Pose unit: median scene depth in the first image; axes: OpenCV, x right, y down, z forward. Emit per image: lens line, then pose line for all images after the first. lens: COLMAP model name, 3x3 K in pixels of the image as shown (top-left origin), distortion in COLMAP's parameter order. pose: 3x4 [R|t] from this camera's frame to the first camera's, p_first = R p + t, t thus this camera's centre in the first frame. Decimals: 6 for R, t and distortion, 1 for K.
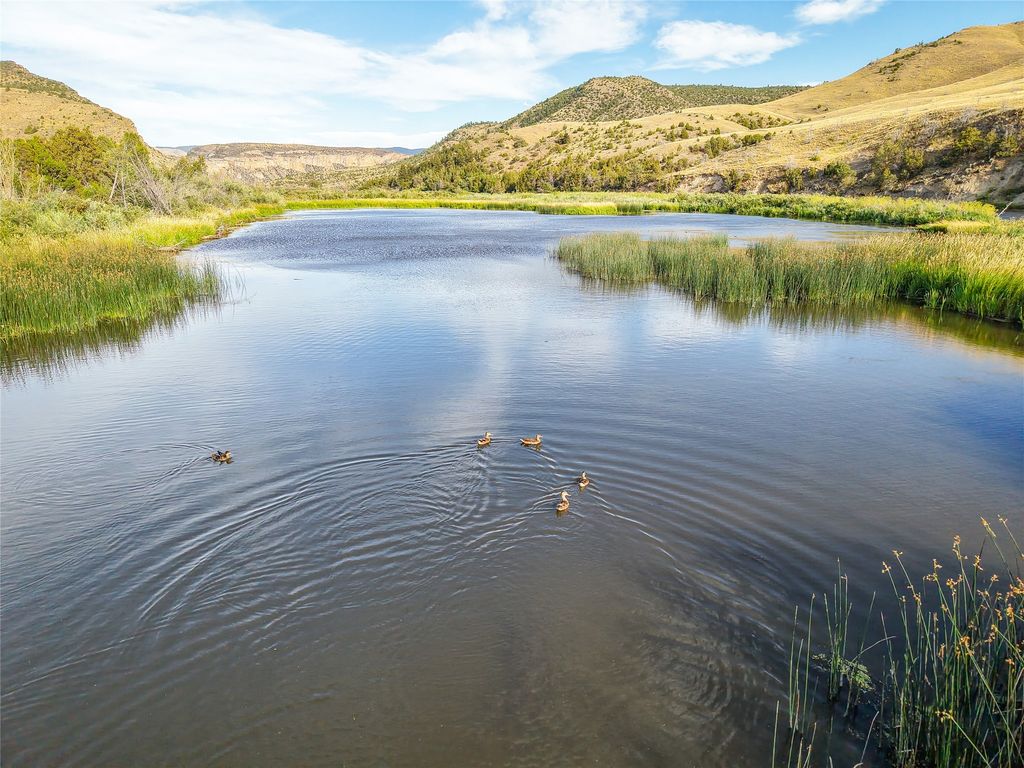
lens RADIAL K [[687.3, 0, 511.4], [0, 687.3, 383.7], [0, 0, 1]] dist [0.014841, -0.012350]
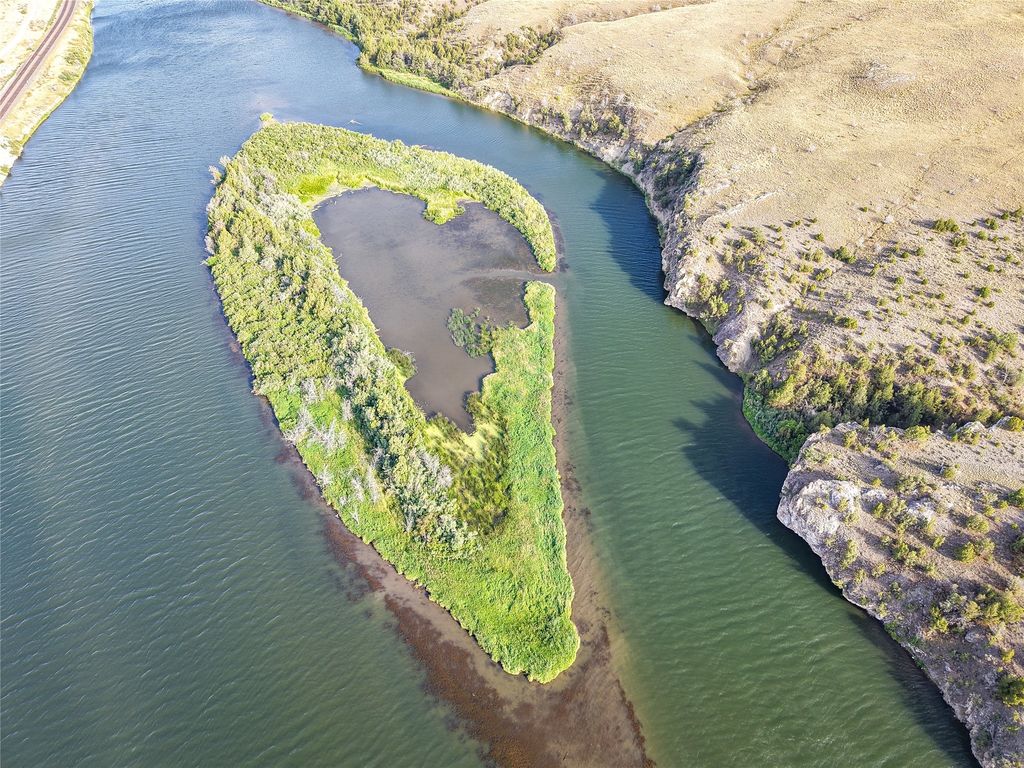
lens RADIAL K [[687.3, 0, 509.4], [0, 687.3, 390.4], [0, 0, 1]] dist [0.014841, -0.012350]
pose [[0.975189, -0.145256, 0.167055, -0.042603], [0.056231, 0.892409, 0.447710, -0.202479], [-0.214114, -0.427208, 0.878435, -0.394135]]
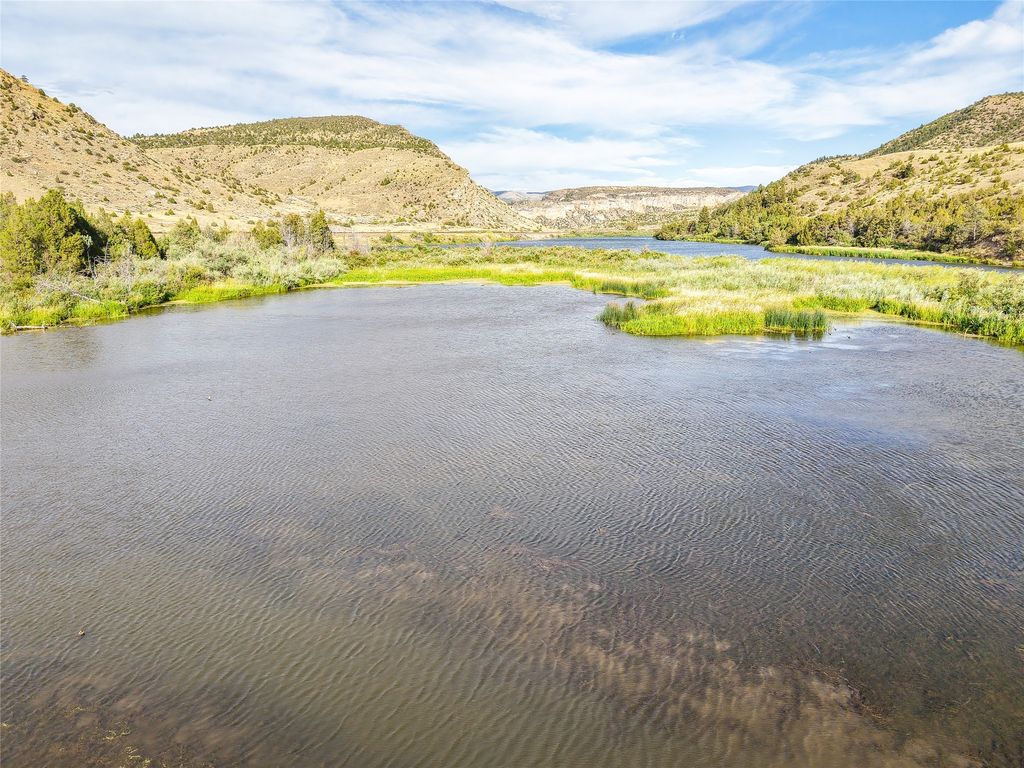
lens RADIAL K [[687.3, 0, 512.3], [0, 687.3, 384.6], [0, 0, 1]] dist [0.014841, -0.012350]
pose [[0.887544, 0.101305, -0.449446, 0.055953], [-0.124619, 0.991949, -0.022506, -0.045709], [0.443548, 0.075985, 0.893024, 0.129903]]
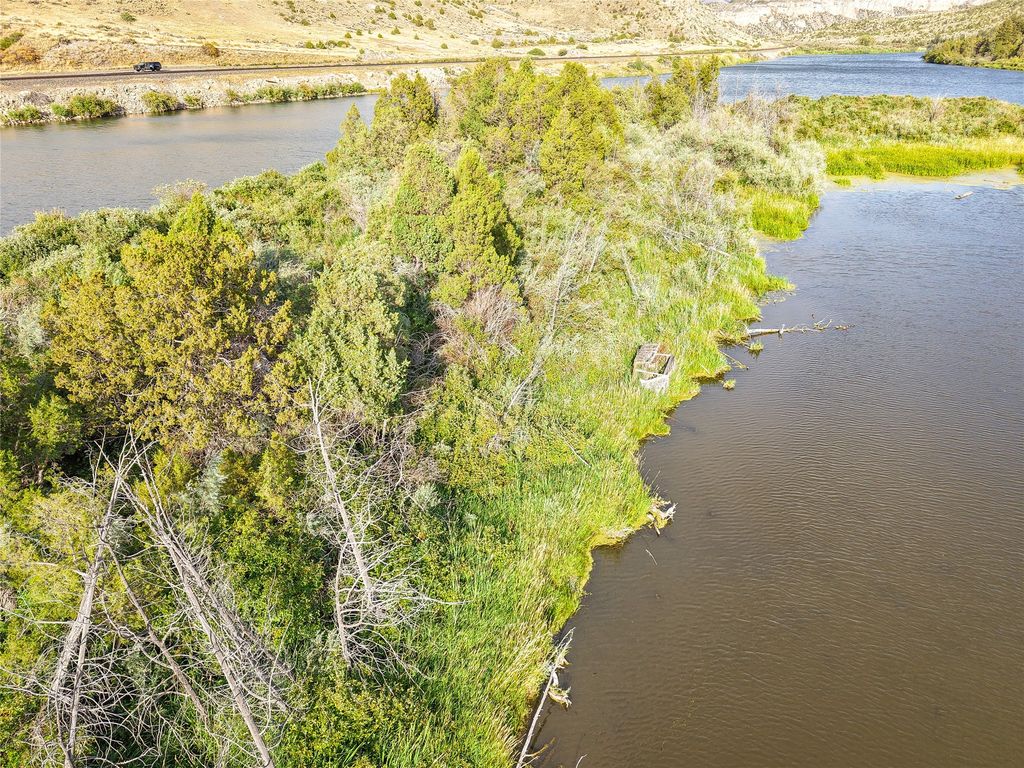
lens RADIAL K [[687.3, 0, 513.9], [0, 687.3, 381.5], [0, 0, 1]] dist [0.014841, -0.012350]
pose [[0.770929, 0.288010, -0.568083, -0.046750], [-0.176097, 0.953537, 0.244453, -0.056707], [0.612093, -0.088418, 0.785827, 0.118079]]
